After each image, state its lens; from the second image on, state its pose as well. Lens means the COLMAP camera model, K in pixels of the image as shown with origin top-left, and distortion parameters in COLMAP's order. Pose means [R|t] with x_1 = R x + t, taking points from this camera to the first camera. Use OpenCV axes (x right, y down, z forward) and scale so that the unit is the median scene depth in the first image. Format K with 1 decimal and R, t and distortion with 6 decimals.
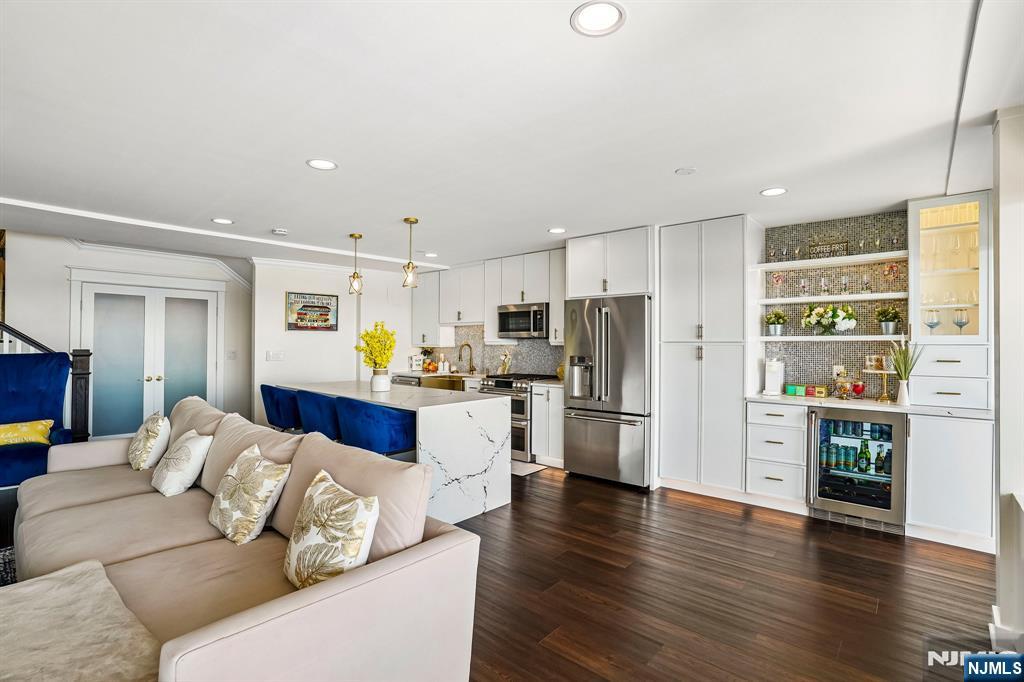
lens RADIAL K [[480.1, 0, 518.1], [0, 480.1, 339.6], [0, 0, 1]] dist [-0.029329, 0.001040]
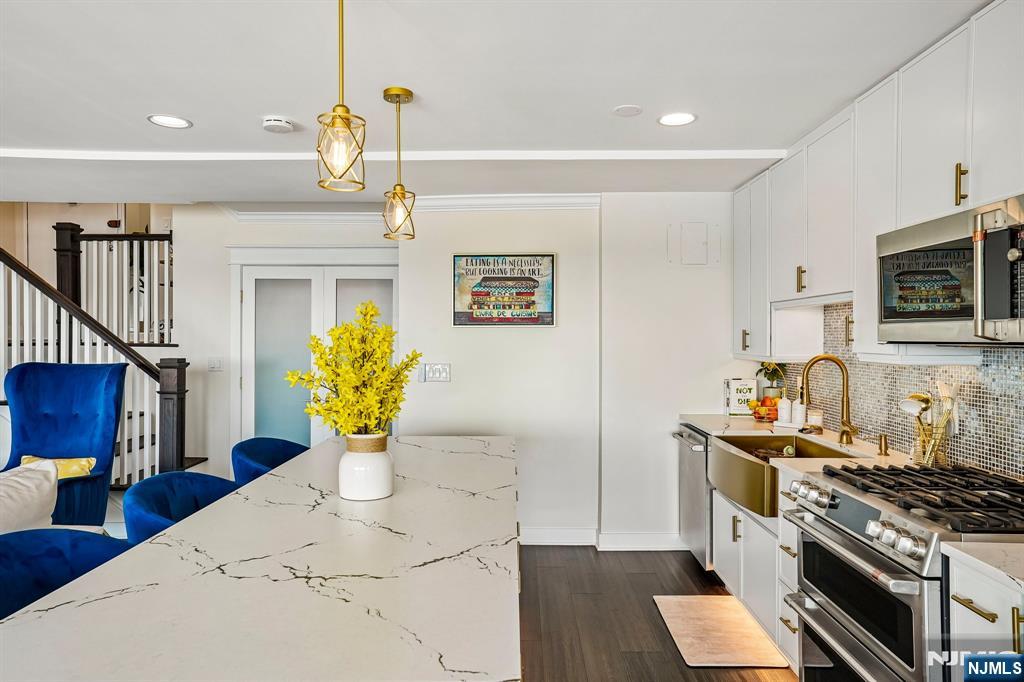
lens RADIAL K [[650.0, 0, 512.0], [0, 650.0, 341.0], [0, 0, 1]] dist [0.000528, 0.000919]
pose [[0.656915, 0.005208, -0.753947, 0.112031], [0.005712, 0.999913, 0.011884, -0.010724], [0.753943, -0.012113, 0.656828, 0.563958]]
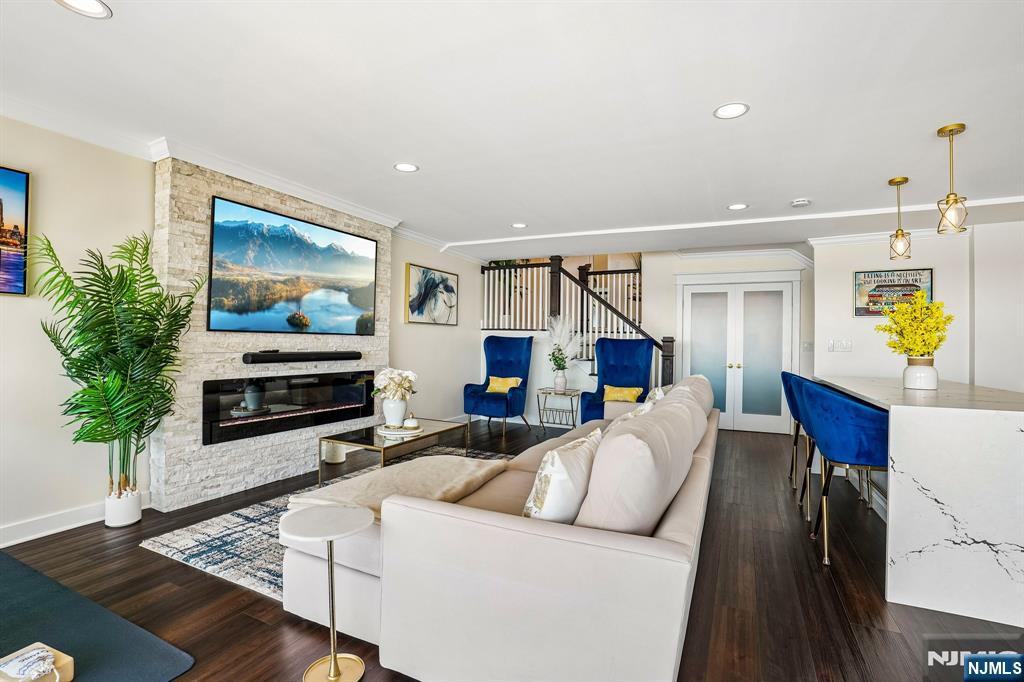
lens RADIAL K [[480.1, 0, 518.1], [0, 480.1, 339.6], [0, 0, 1]] dist [-0.029329, 0.001040]
pose [[0.294242, -0.006370, -0.955710, 0.147300], [-0.005122, 0.999953, -0.008242, 0.032137], [0.955717, 0.007320, 0.294196, 0.172829]]
